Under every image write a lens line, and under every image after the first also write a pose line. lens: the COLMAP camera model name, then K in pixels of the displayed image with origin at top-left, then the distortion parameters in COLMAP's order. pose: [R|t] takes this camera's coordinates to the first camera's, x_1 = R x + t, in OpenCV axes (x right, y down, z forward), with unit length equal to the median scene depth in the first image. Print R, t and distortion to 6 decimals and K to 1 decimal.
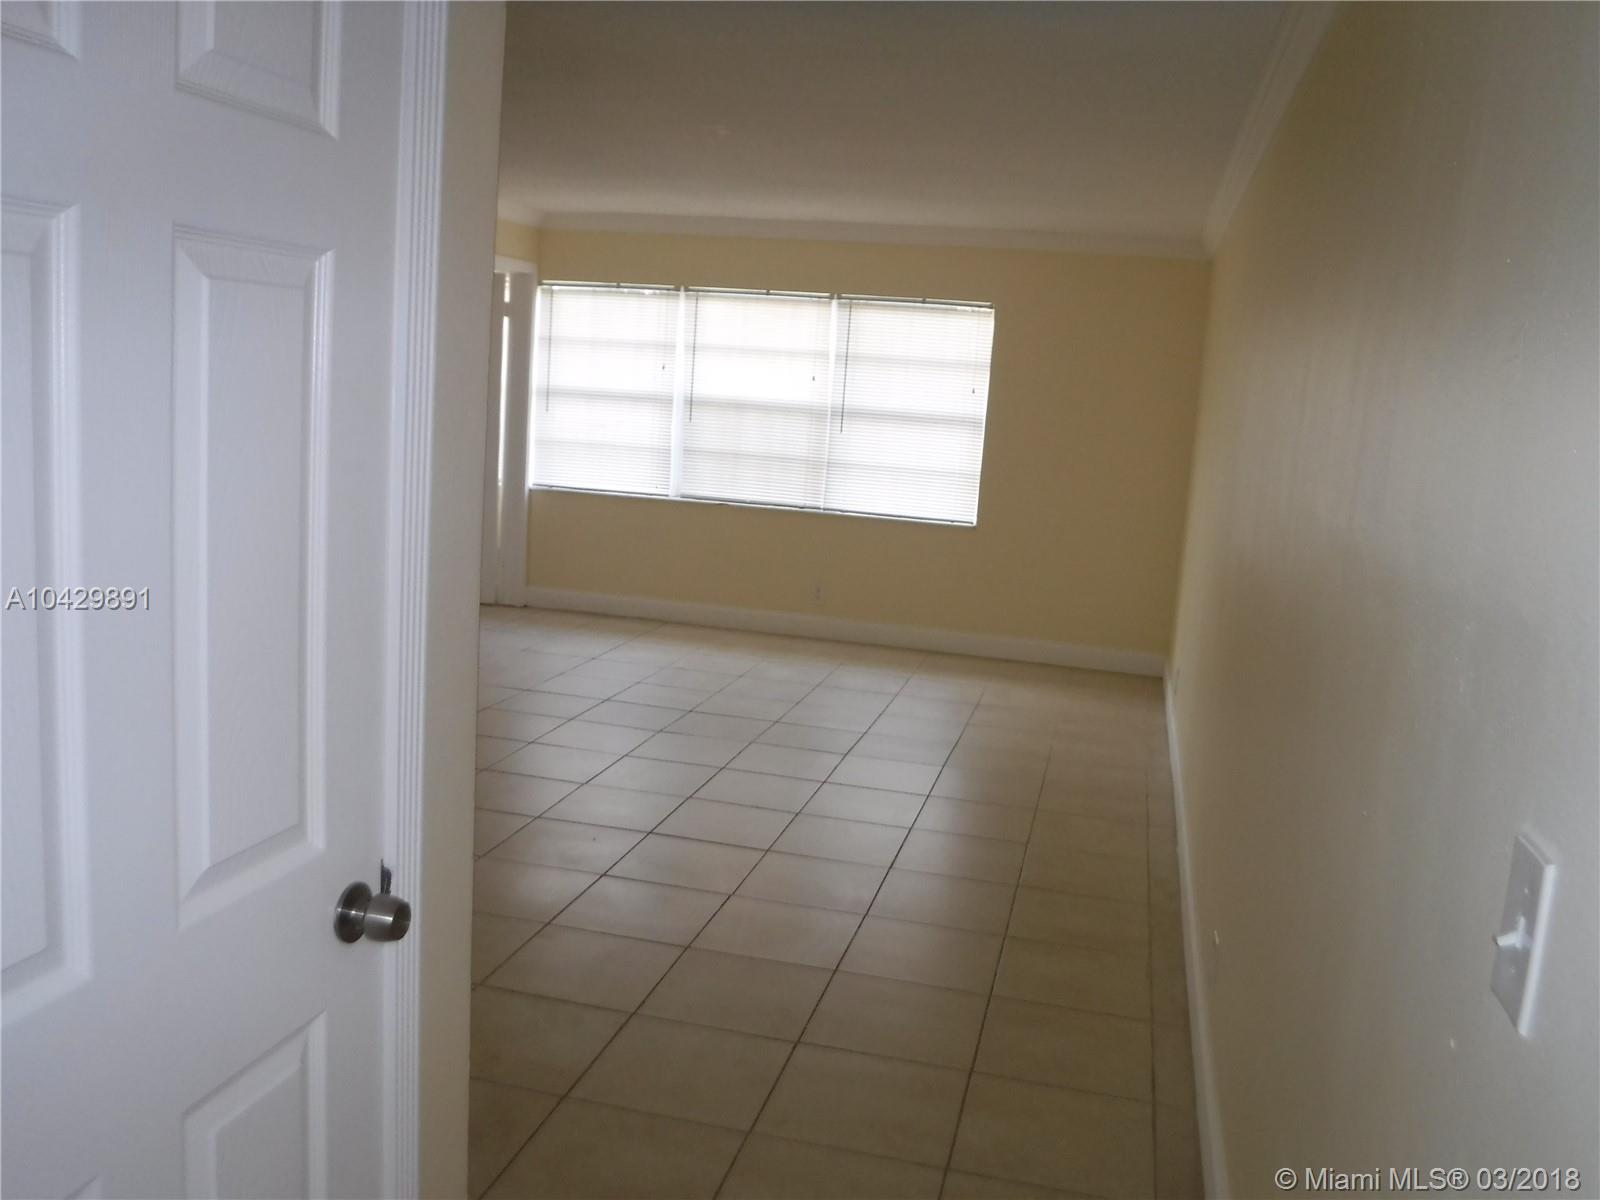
lens RADIAL K [[1368.8, 0, 878.7], [0, 1368.8, 580.0], [0, 0, 1]] dist [-0.015965, 0.002052]
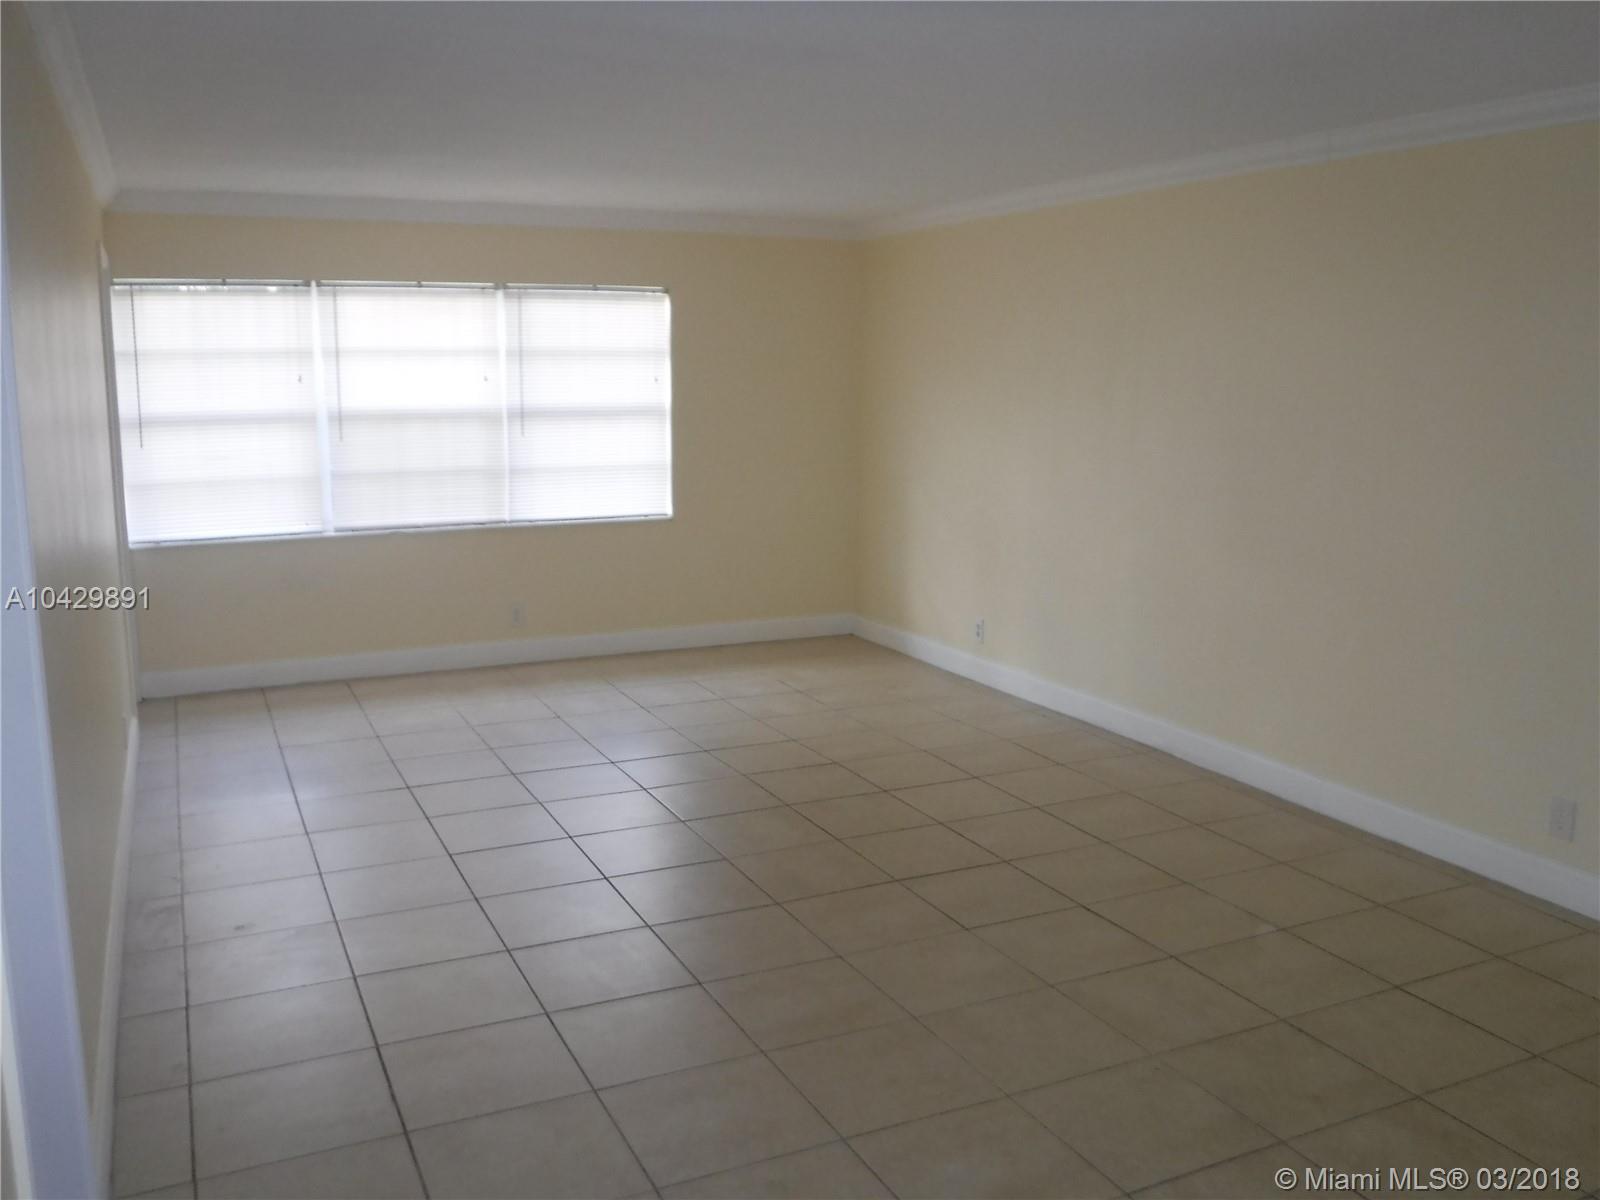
lens RADIAL K [[1368.8, 0, 855.7], [0, 1368.8, 612.0], [0, 0, 1]] dist [-0.015965, 0.002052]
pose [[0.793642, -0.173856, 0.583015, -0.401826], [0.146796, 0.984708, 0.093813, -0.044736], [-0.590409, 0.011130, 0.807027, 0.132786]]
